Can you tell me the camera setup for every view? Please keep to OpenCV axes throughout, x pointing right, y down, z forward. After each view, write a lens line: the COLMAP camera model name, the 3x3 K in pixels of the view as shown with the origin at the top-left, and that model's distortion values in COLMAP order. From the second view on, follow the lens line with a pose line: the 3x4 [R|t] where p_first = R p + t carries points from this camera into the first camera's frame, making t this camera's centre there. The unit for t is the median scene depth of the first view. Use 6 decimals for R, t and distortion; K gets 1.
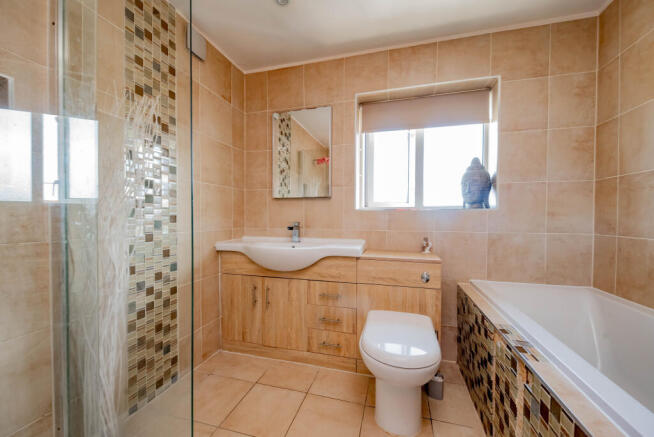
lens RADIAL K [[264.9, 0, 325.2], [0, 264.9, 219.0], [0, 0, 1]] dist [-0.000315, -0.000054]
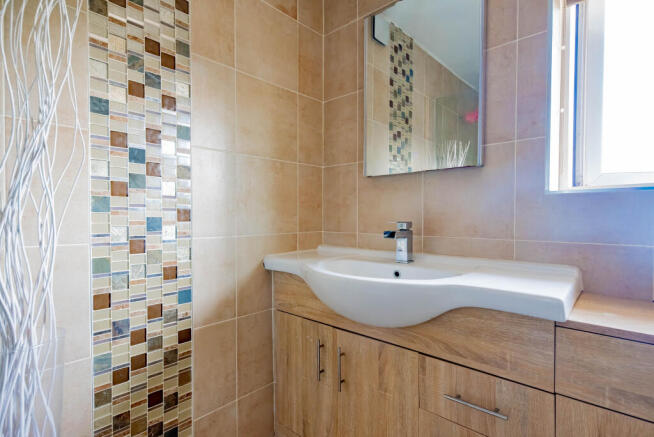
lens RADIAL K [[330.4, 0, 328.7], [0, 330.4, 222.6], [0, 0, 1]] dist [0.003703, -0.000063]
pose [[0.899664, 0.004534, -0.436559, 0.036456], [-0.000833, 0.999962, 0.008669, 0.008931], [0.436582, -0.007436, 0.899634, 0.436910]]
